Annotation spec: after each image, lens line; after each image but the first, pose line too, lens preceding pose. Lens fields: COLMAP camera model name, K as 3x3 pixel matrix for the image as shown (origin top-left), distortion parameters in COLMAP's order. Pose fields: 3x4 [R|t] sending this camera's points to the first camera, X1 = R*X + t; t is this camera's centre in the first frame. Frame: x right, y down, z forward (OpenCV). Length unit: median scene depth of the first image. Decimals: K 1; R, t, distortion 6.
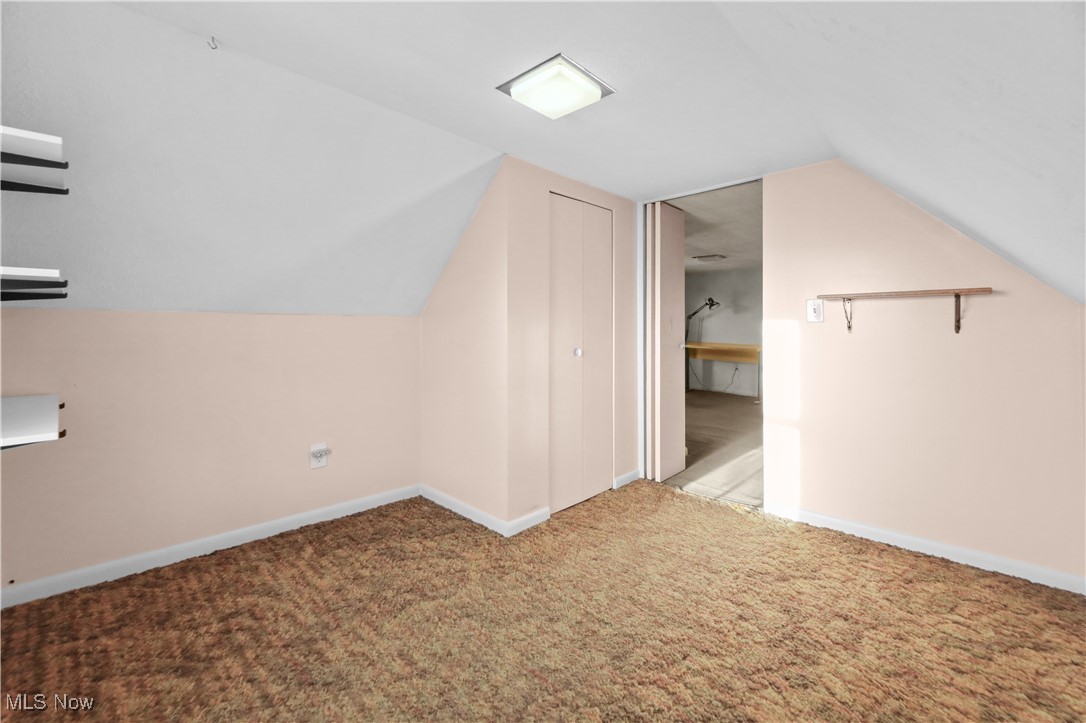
lens RADIAL K [[446.6, 0, 541.9], [0, 446.6, 315.3], [0, 0, 1]] dist [-0.000284, -0.000109]
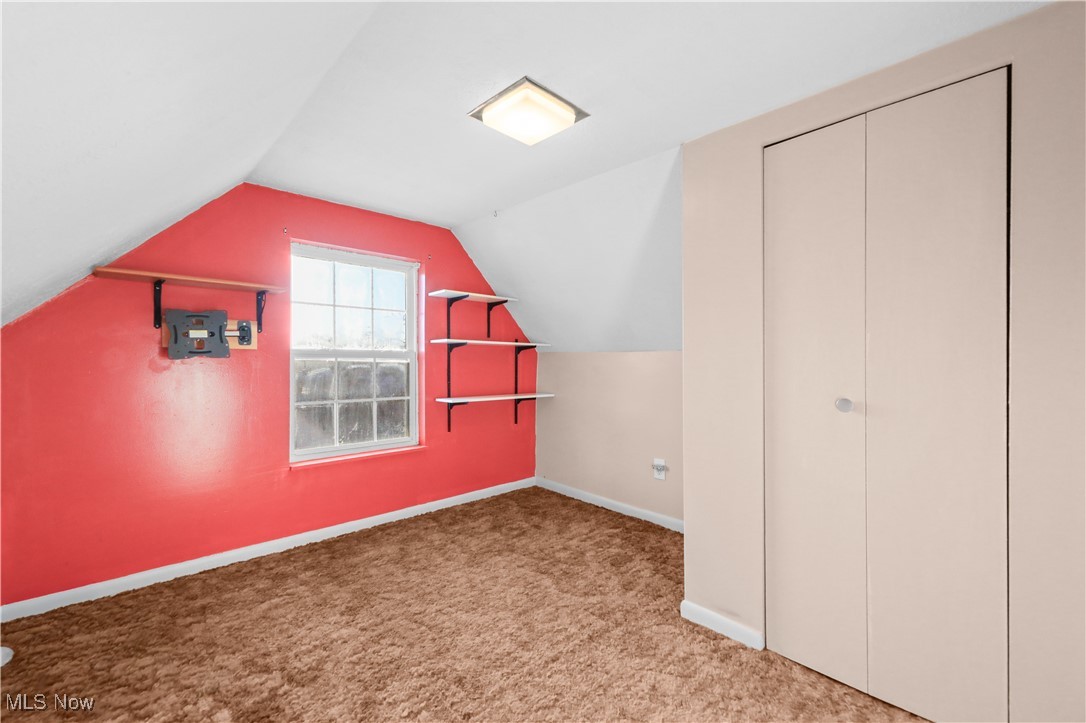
lens RADIAL K [[448.8, 0, 543.0], [0, 448.8, 361.5], [0, 0, 1]] dist [0.000659, 0.000085]
pose [[-0.027975, -0.007239, -0.999582, 0.876978], [0.021876, 0.999730, -0.007853, 0.038041], [0.999369, -0.022087, -0.027809, 0.907920]]
